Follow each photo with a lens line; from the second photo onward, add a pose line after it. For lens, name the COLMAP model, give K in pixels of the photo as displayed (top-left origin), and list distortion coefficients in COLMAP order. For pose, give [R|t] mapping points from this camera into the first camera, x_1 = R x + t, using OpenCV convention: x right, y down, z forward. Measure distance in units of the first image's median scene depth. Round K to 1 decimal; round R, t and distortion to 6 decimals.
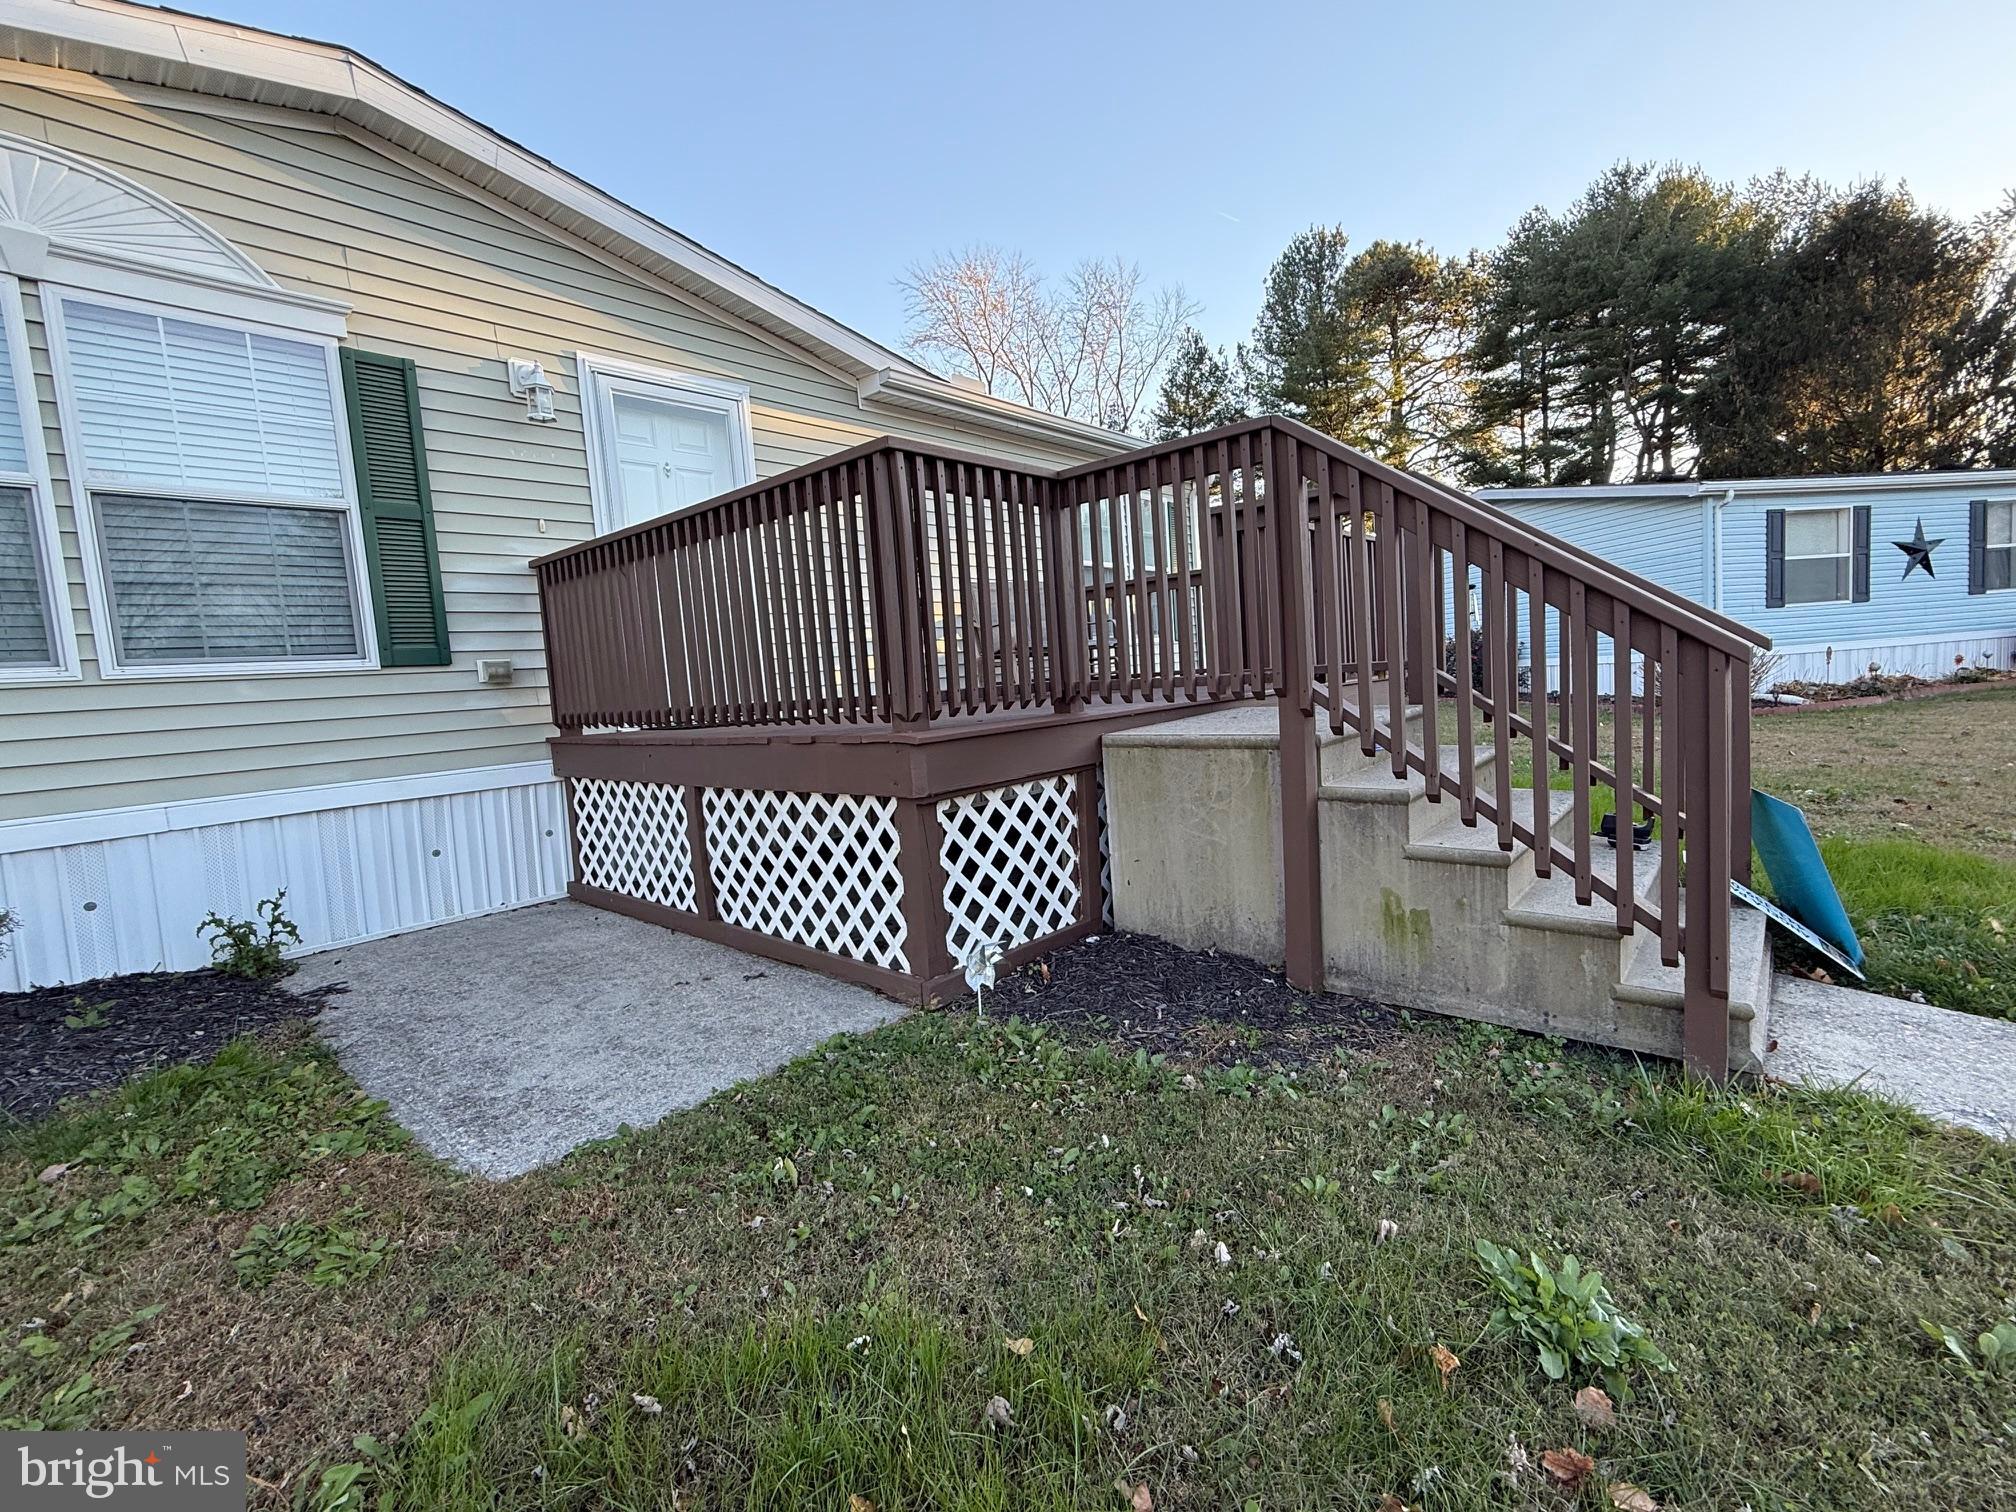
lens RADIAL K [[838.4, 0, 1008.4], [0, 838.4, 751.9], [0, 0, 1]] dist [-0.003419, -0.000243]
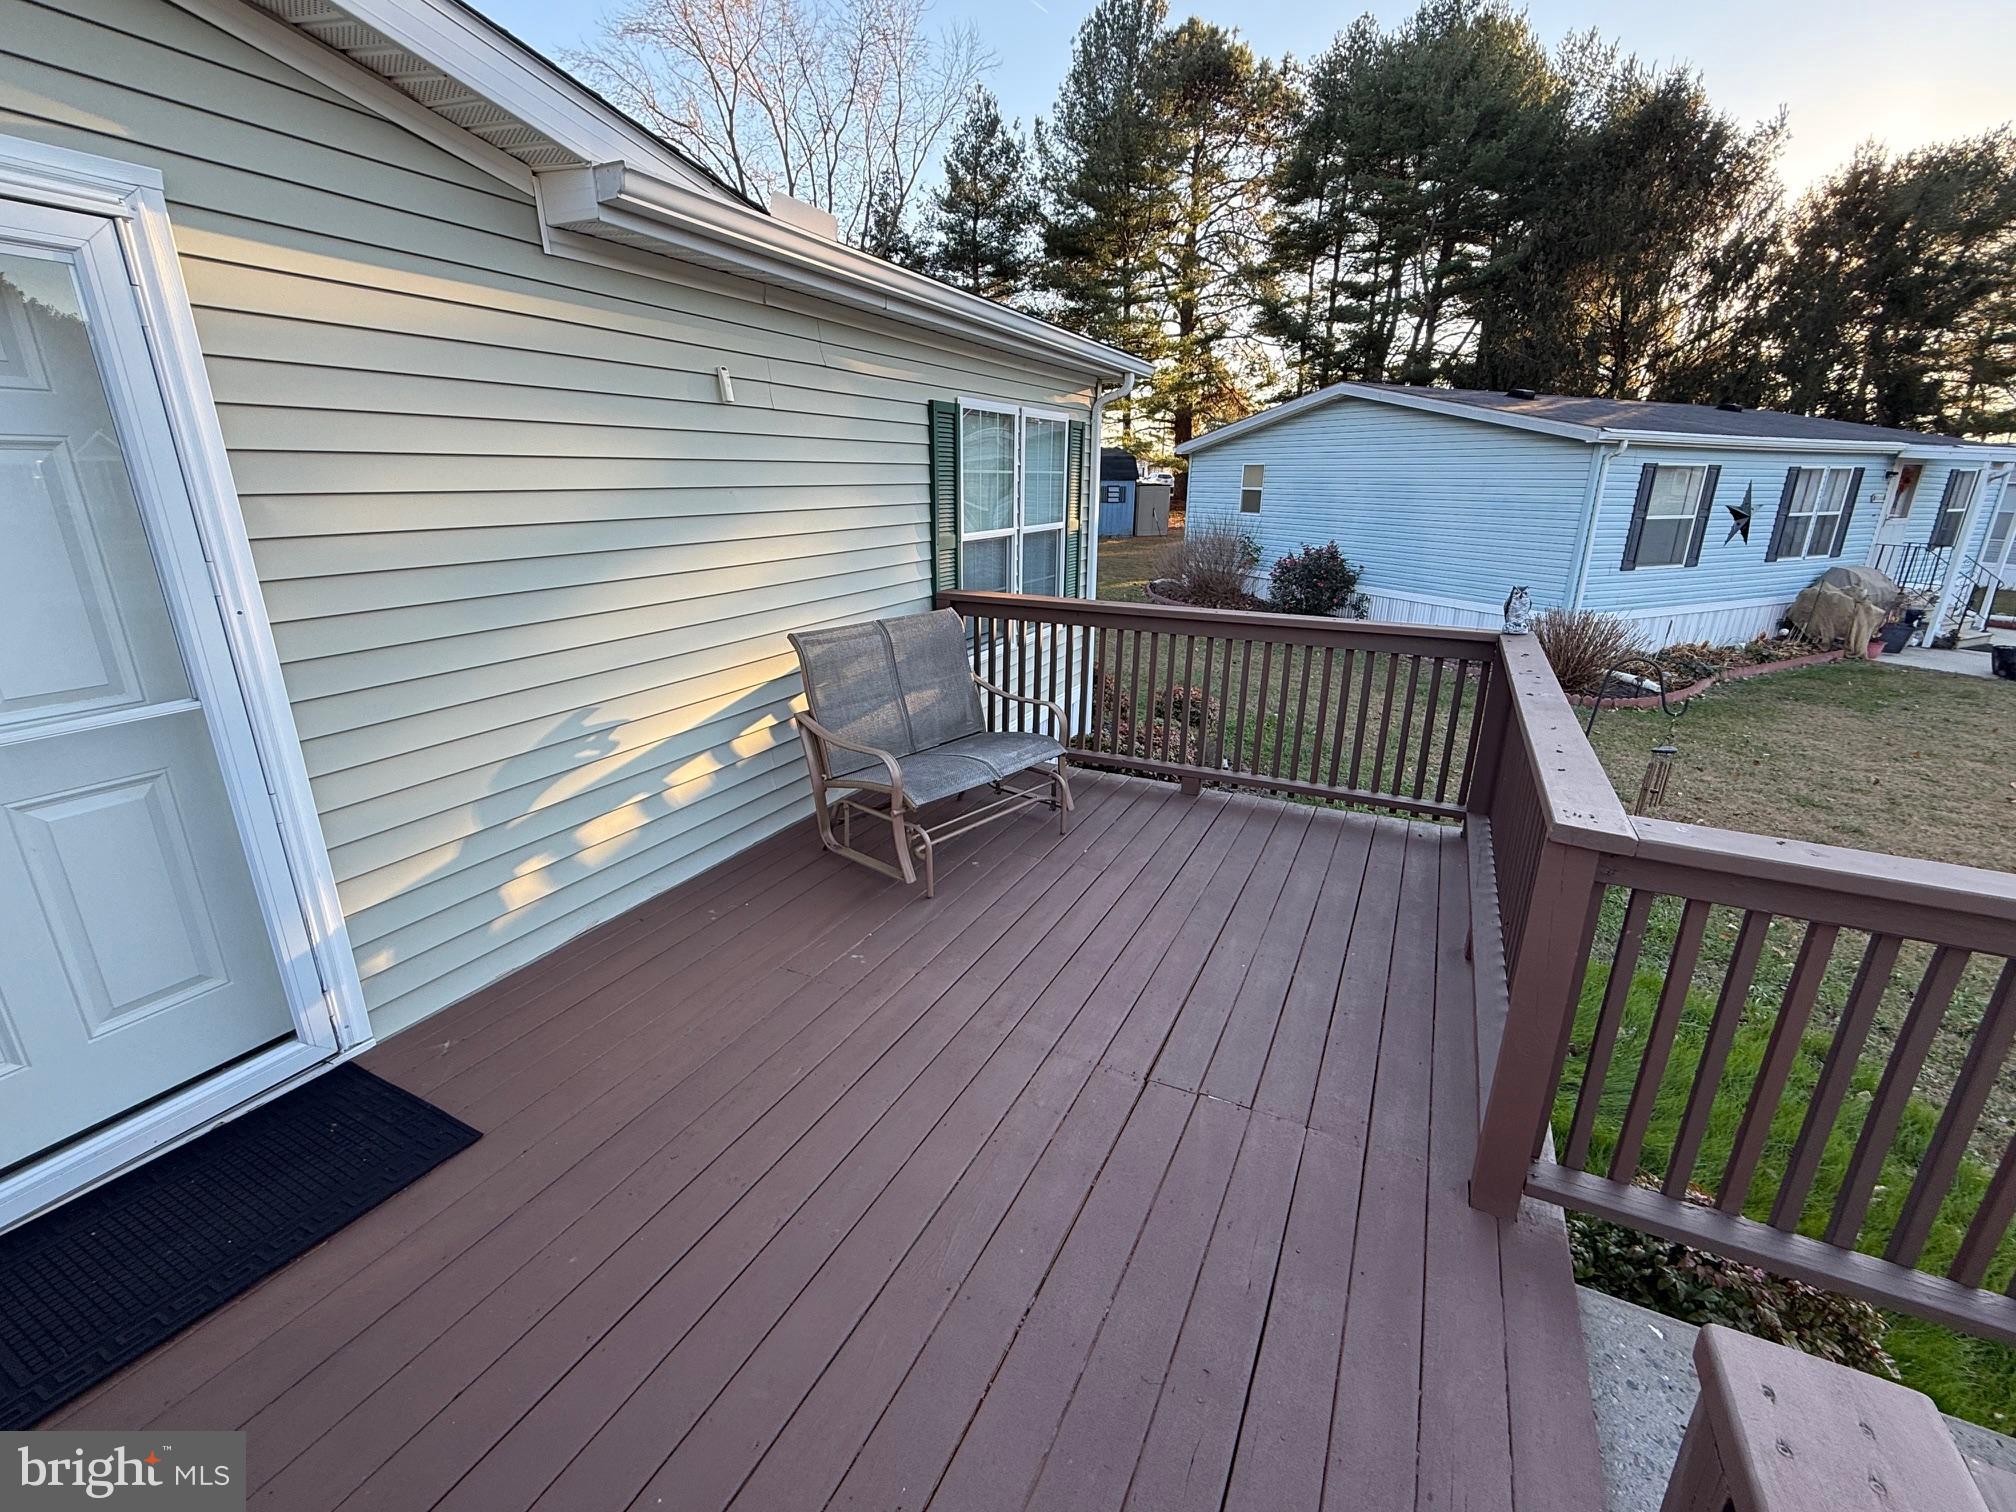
lens RADIAL K [[850.9, 0, 989.4], [0, 850.9, 745.4], [0, 0, 1]] dist [-0.002436, -0.000319]
pose [[0.961175, -0.004328, 0.275904, -0.012501], [-0.053627, 0.977883, 0.202162, -0.039949], [-0.270677, -0.209109, 0.939685, 0.074240]]
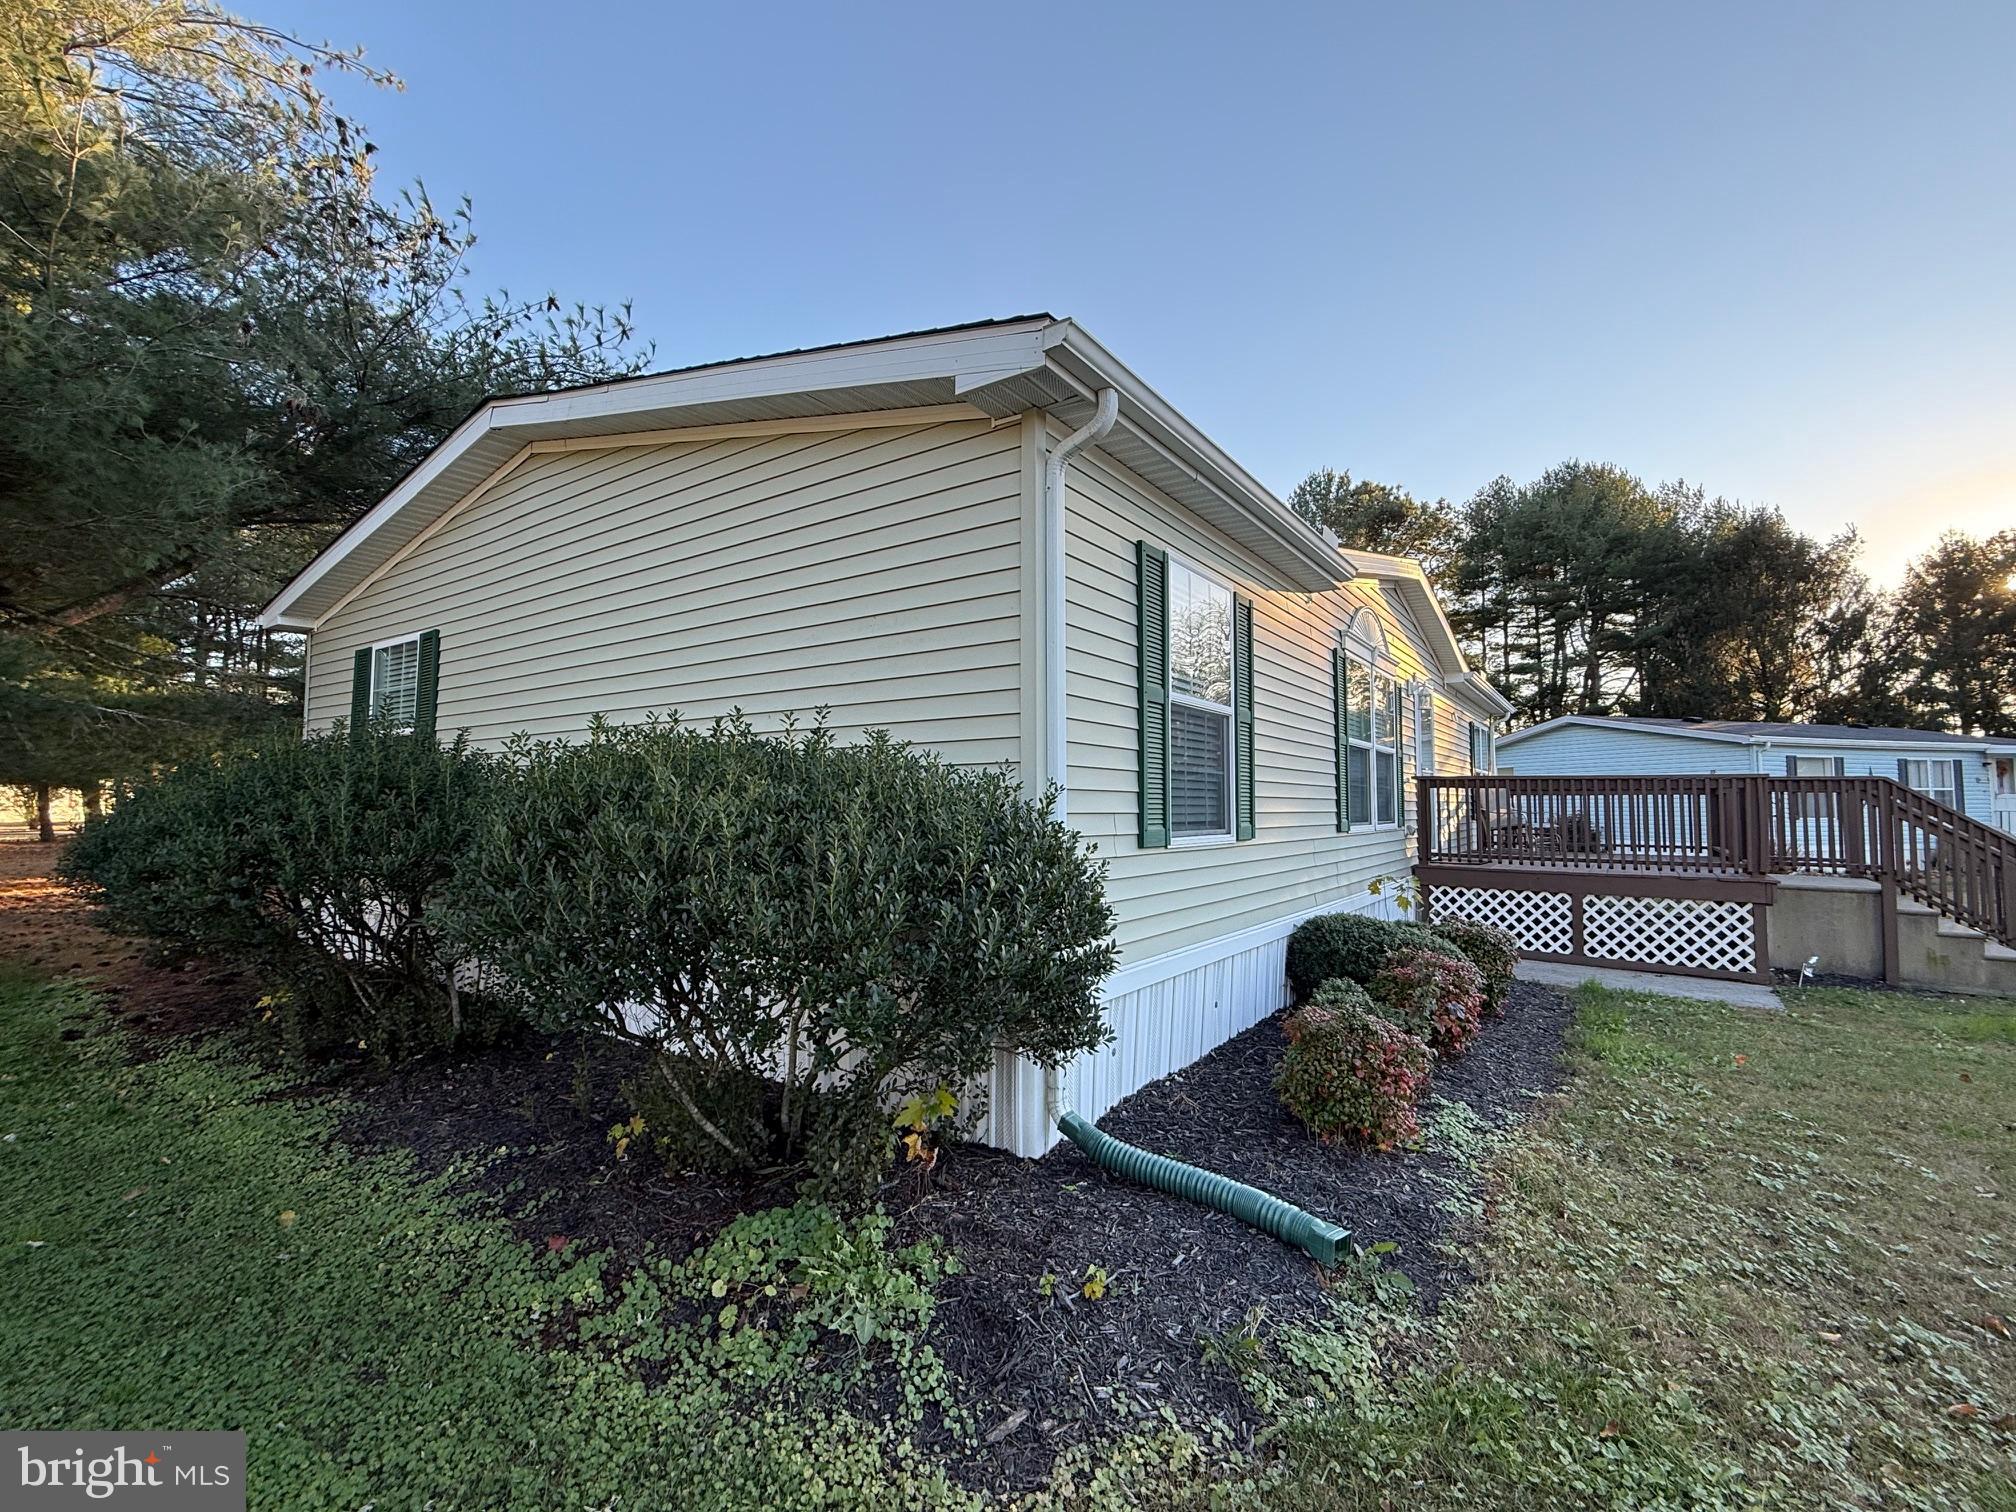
lens RADIAL K [[838.4, 0, 1008.4], [0, 838.4, 751.9], [0, 0, 1]] dist [-0.003419, -0.000243]
pose [[0.991018, 0.083537, 0.104422, -0.189958], [-0.066426, 0.985240, -0.157767, 0.010678], [-0.116060, 0.149414, 0.981940, -0.094953]]
